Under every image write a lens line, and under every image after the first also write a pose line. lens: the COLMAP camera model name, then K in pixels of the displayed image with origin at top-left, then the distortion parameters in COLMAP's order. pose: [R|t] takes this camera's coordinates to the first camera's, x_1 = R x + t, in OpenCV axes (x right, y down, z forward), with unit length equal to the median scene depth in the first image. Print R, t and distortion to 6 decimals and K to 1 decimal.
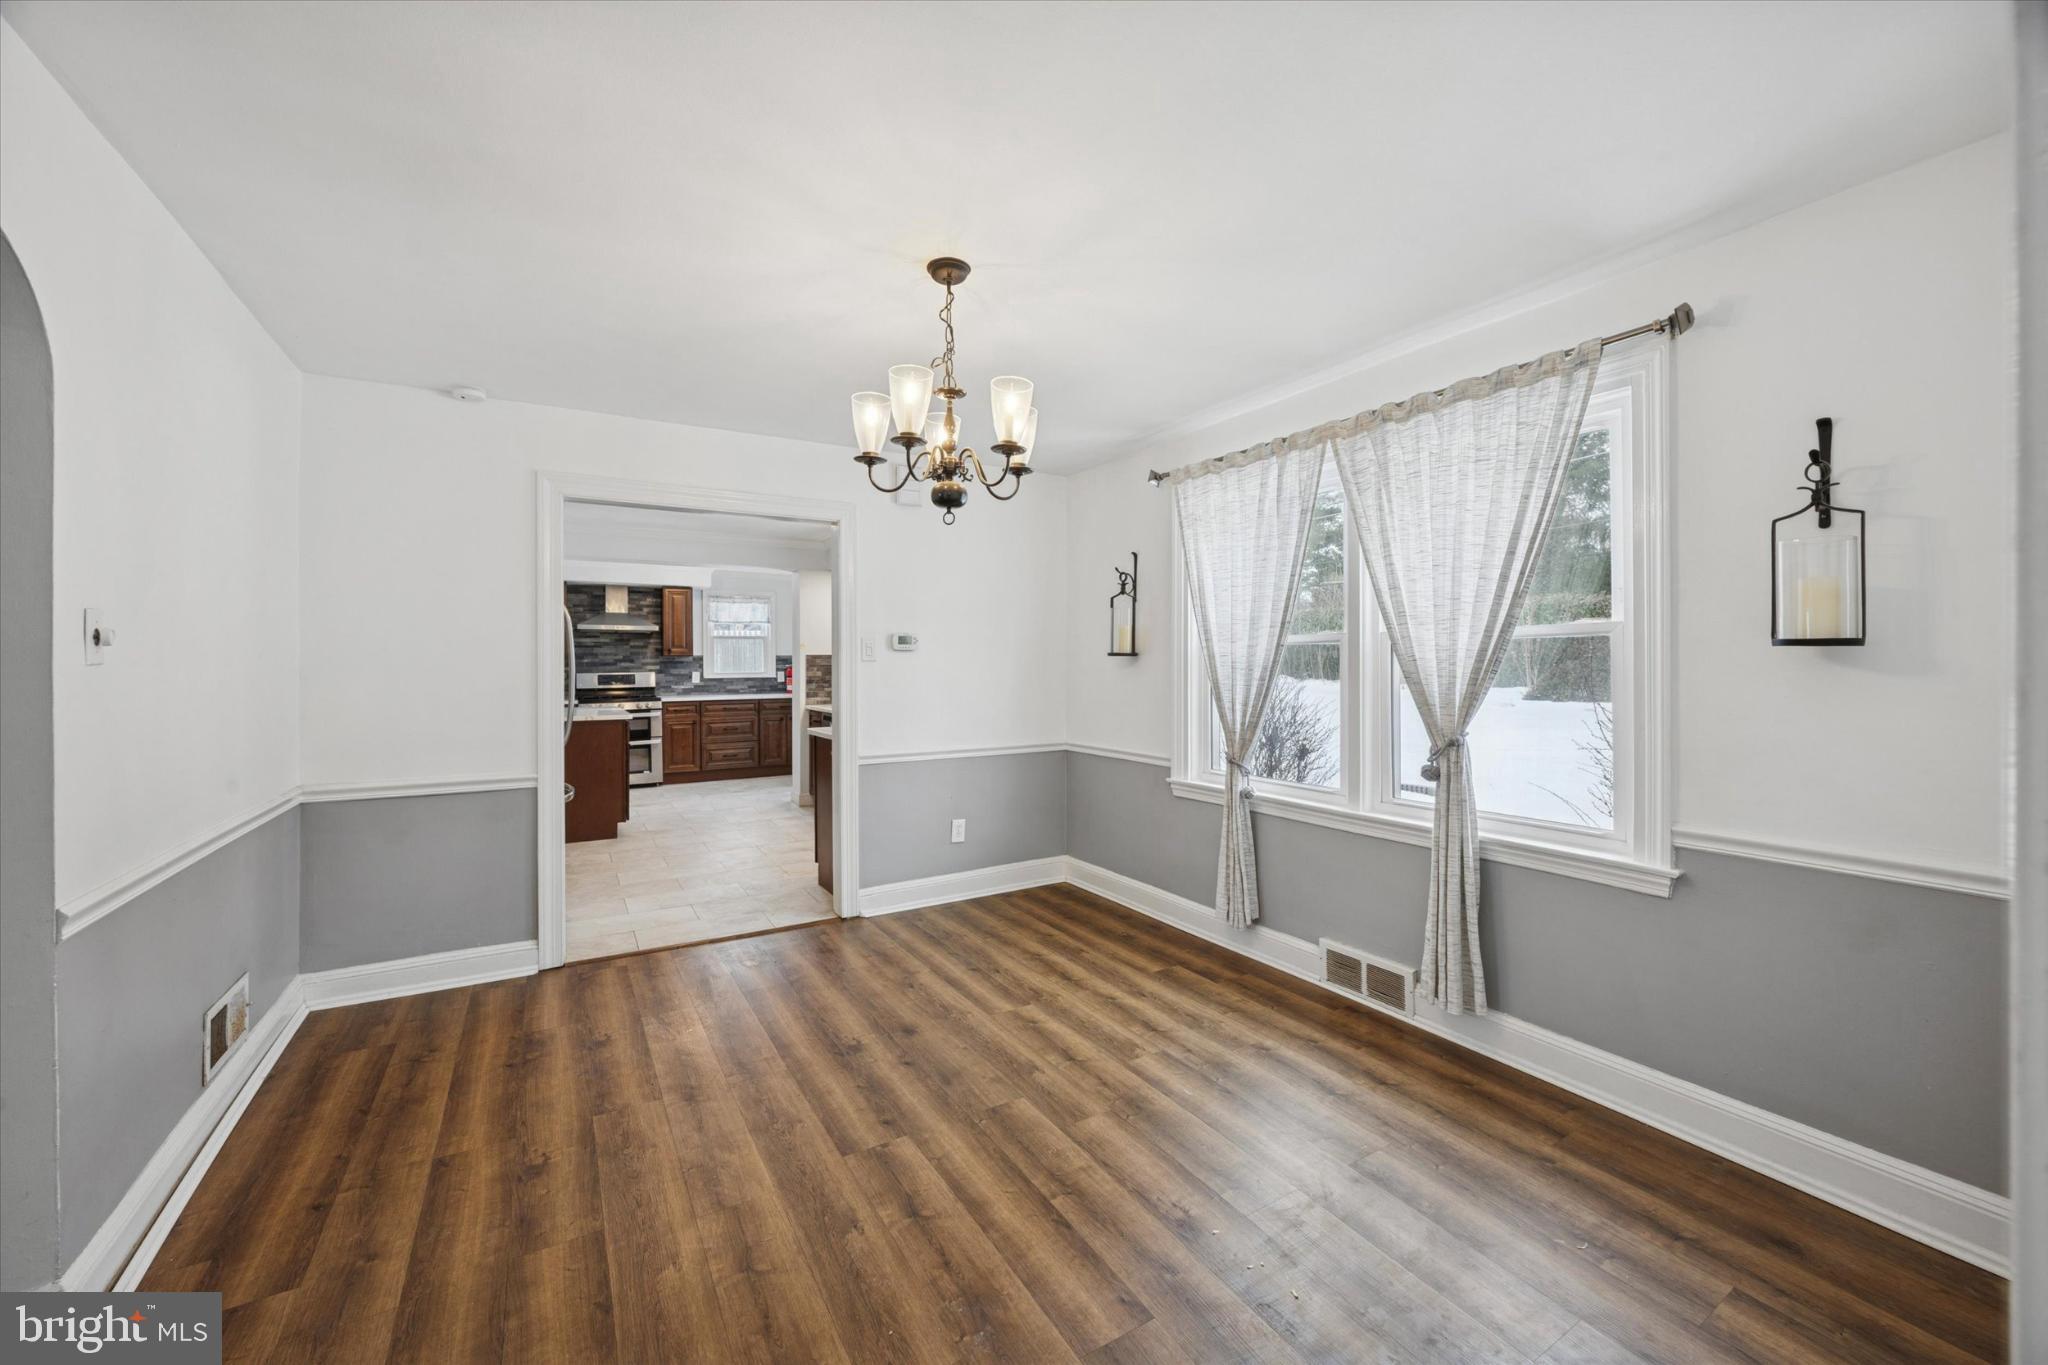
lens RADIAL K [[785.5, 0, 1022.8], [0, 785.5, 669.3], [0, 0, 1]] dist [-0.002351, -0.000293]
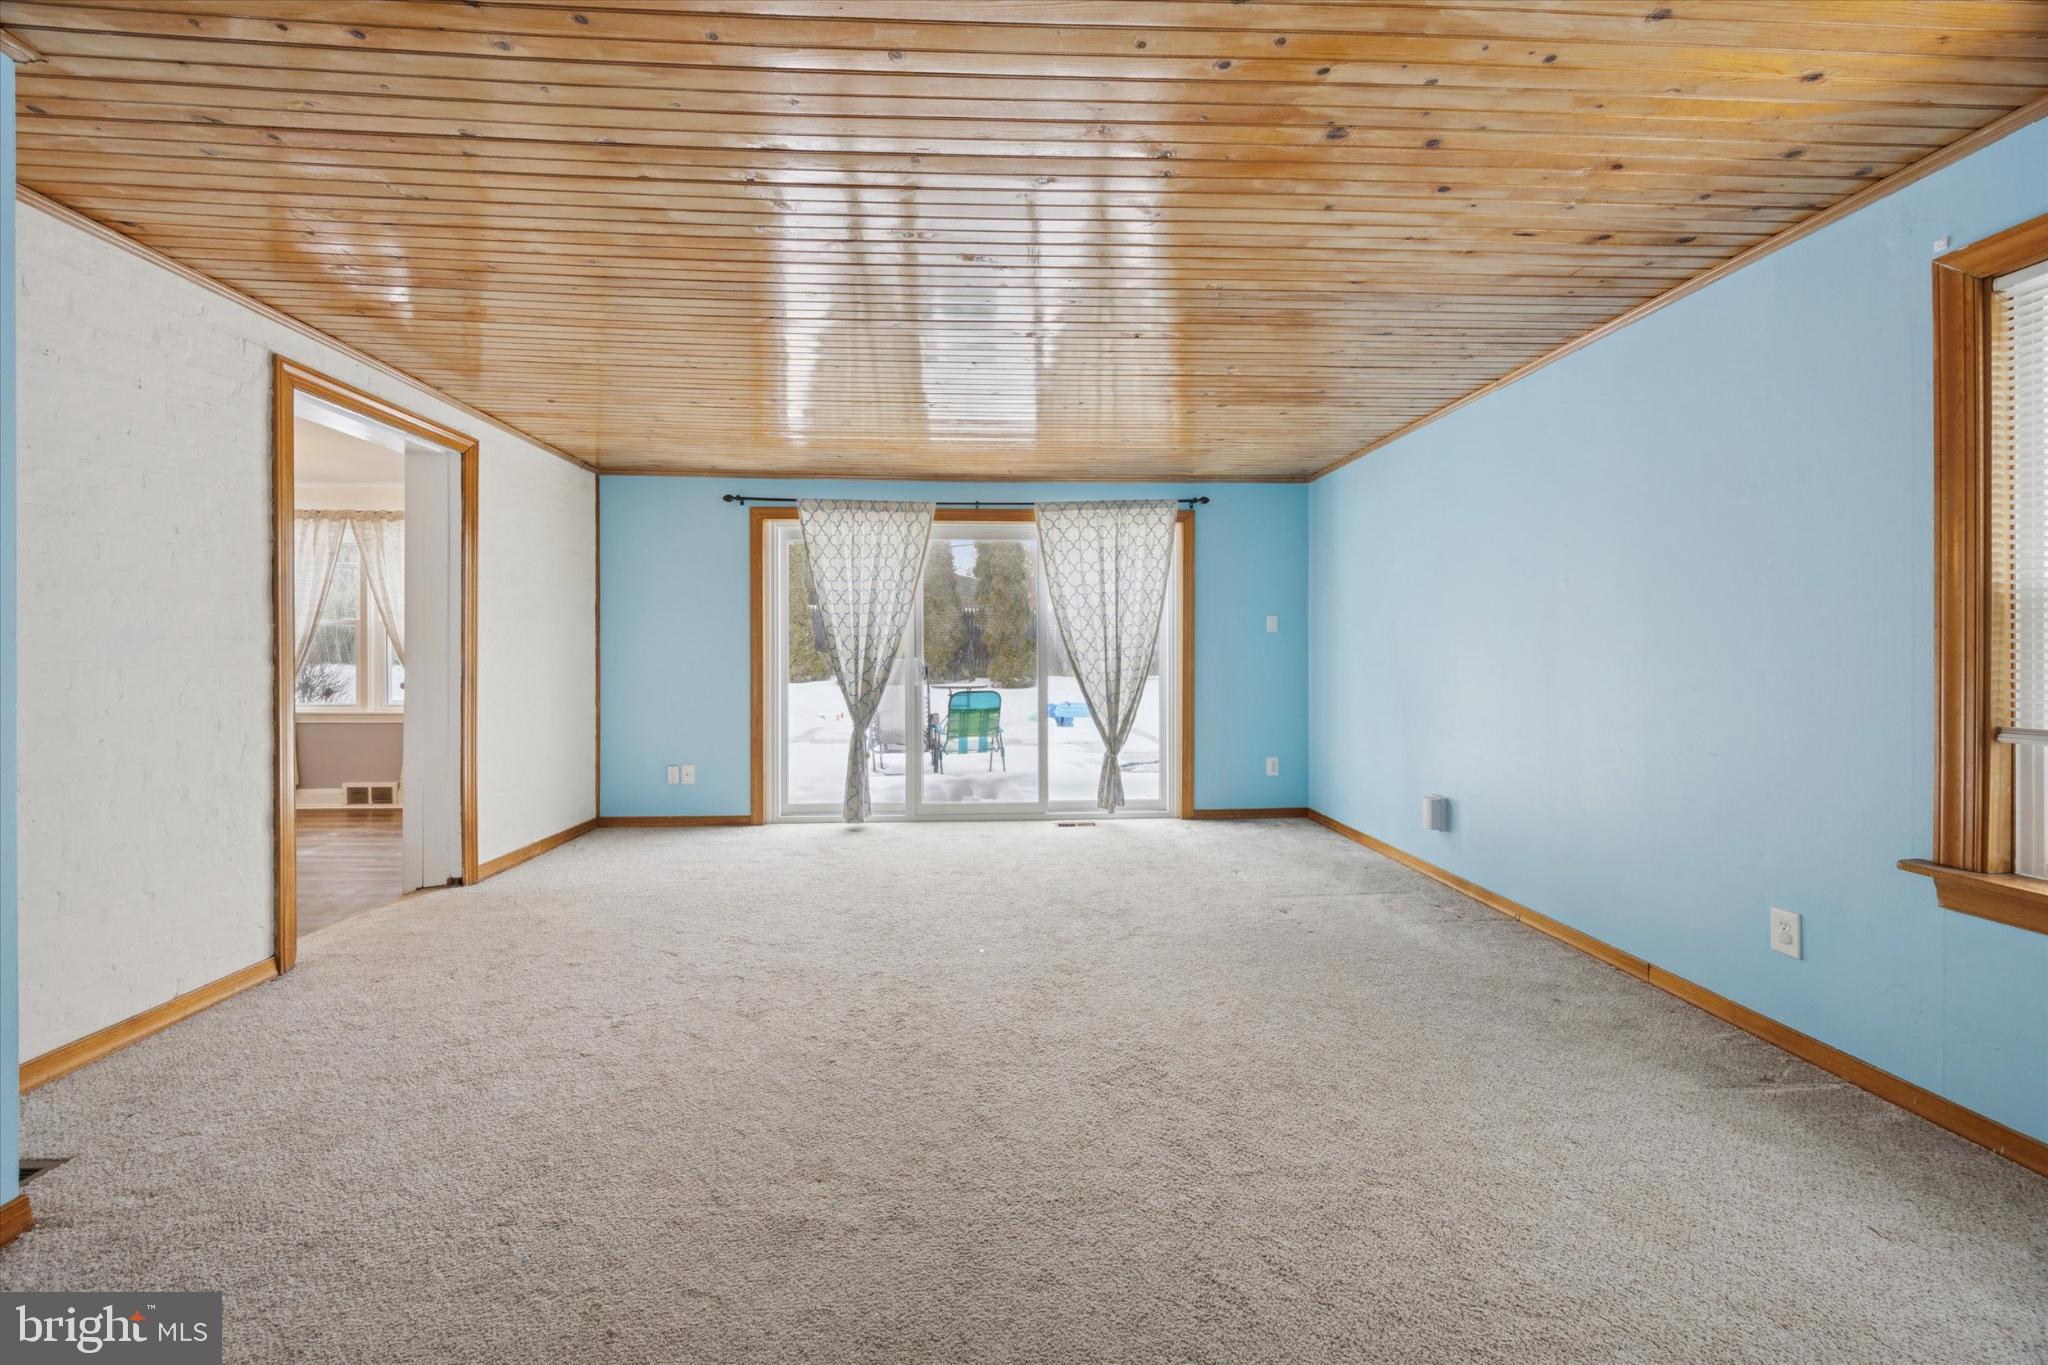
lens RADIAL K [[785.5, 0, 1016.5], [0, 785.5, 664.2], [0, 0, 1]] dist [-0.002351, -0.000293]
pose [[0.469789, 0.003732, 0.882771, -0.168028], [0.003520, 0.999975, -0.006101, 0.025133], [-0.882772, 0.005974, 0.469764, -0.422018]]
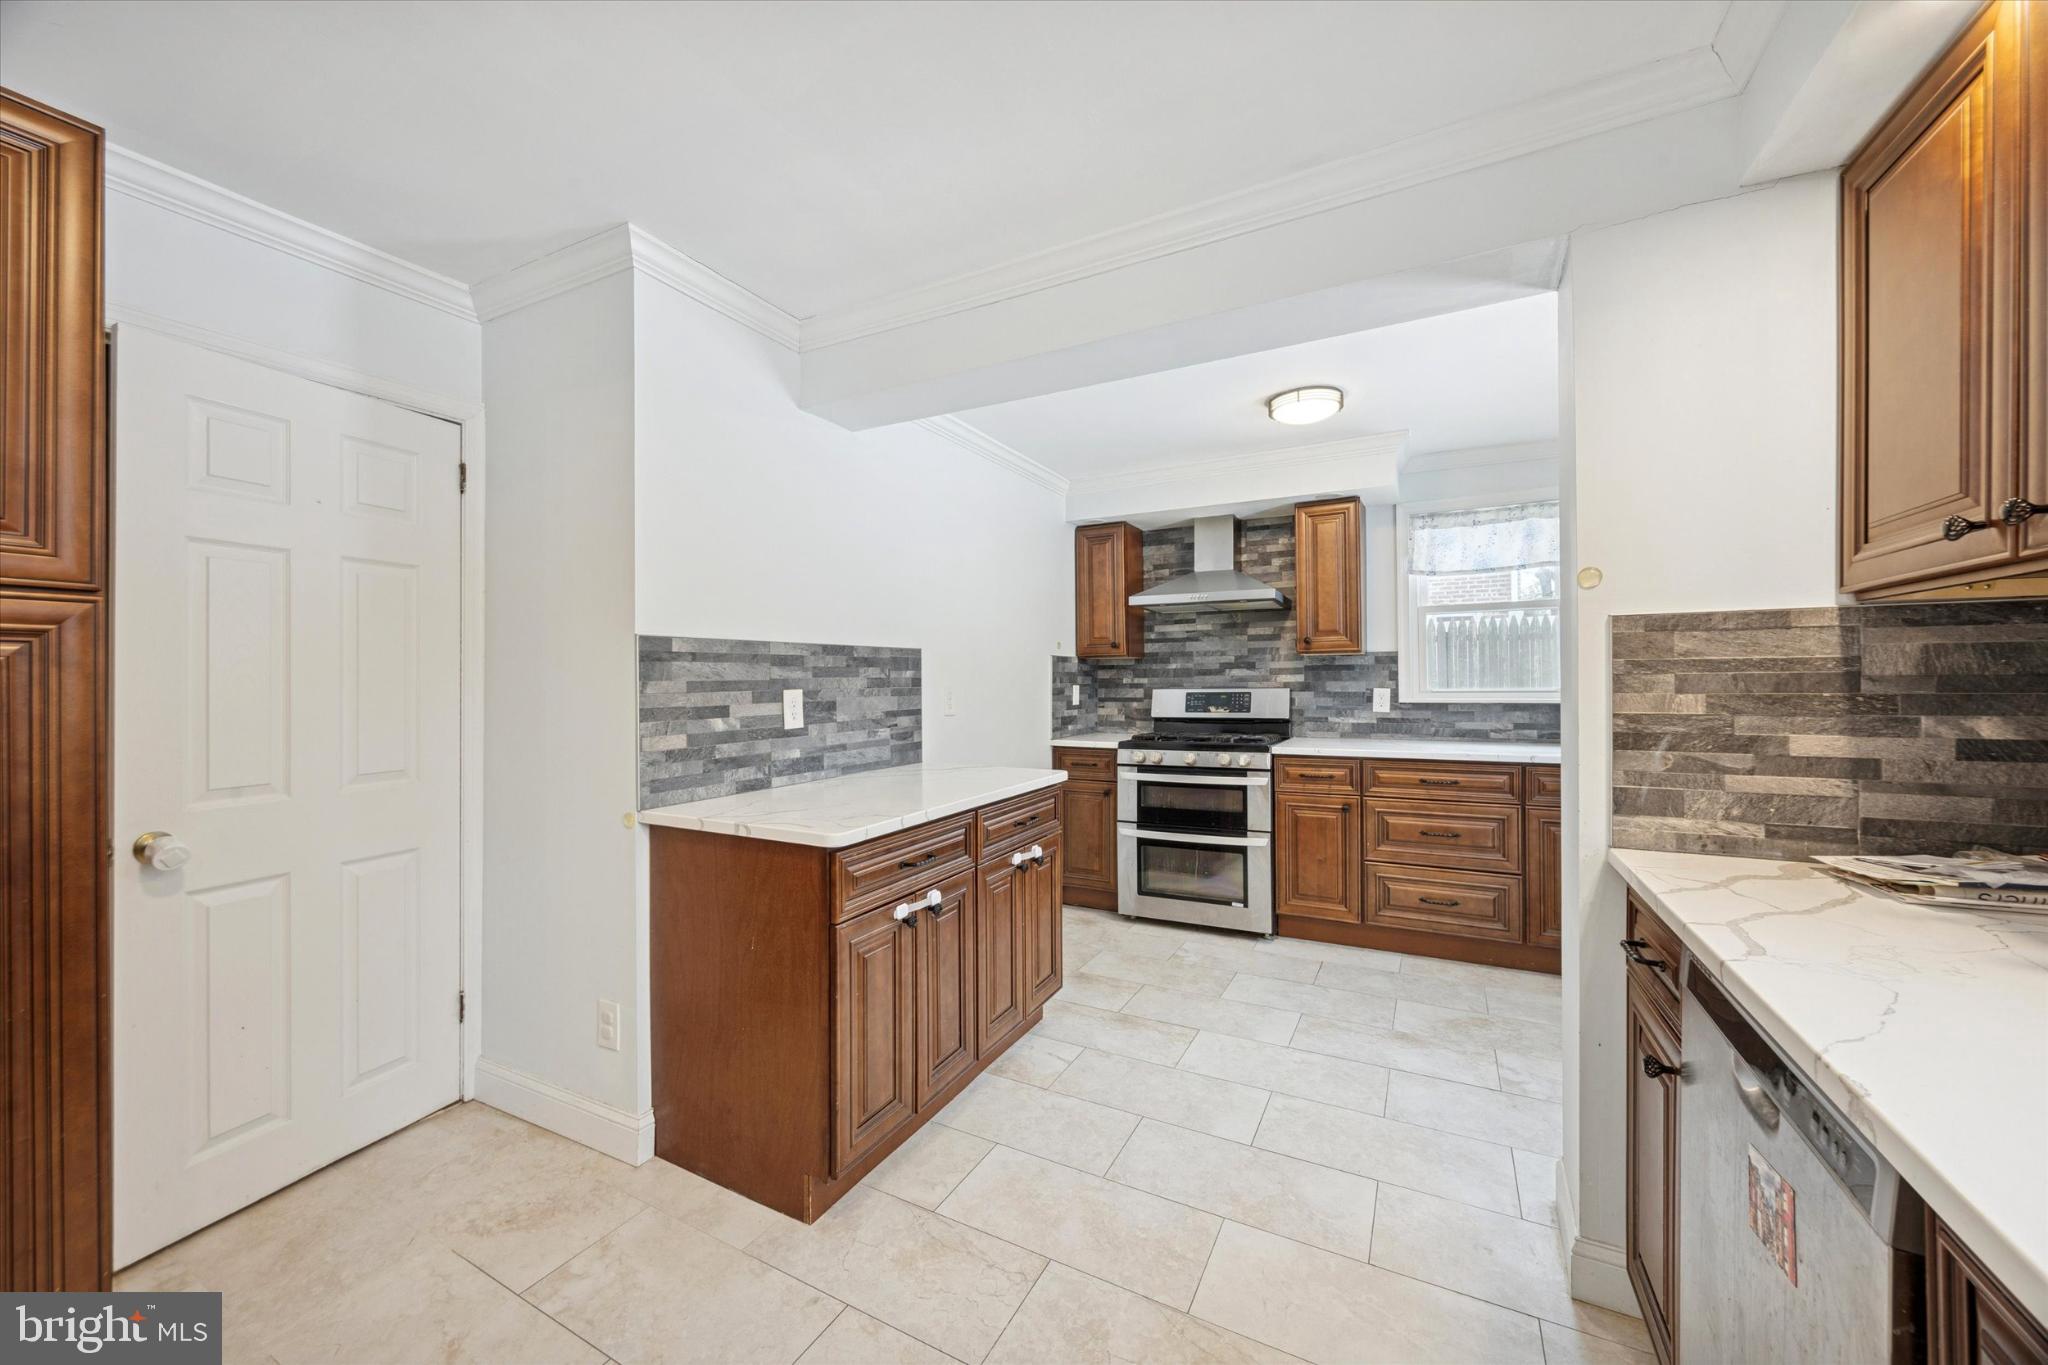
lens RADIAL K [[785.5, 0, 998.5], [0, 785.5, 680.4], [0, 0, 1]] dist [-0.002351, -0.000293]
pose [[0.501072, -0.000773, -0.865405, -0.146285], [-0.002371, 0.999995, -0.002266, 0.000433], [0.865402, 0.003187, 0.501068, 0.628293]]
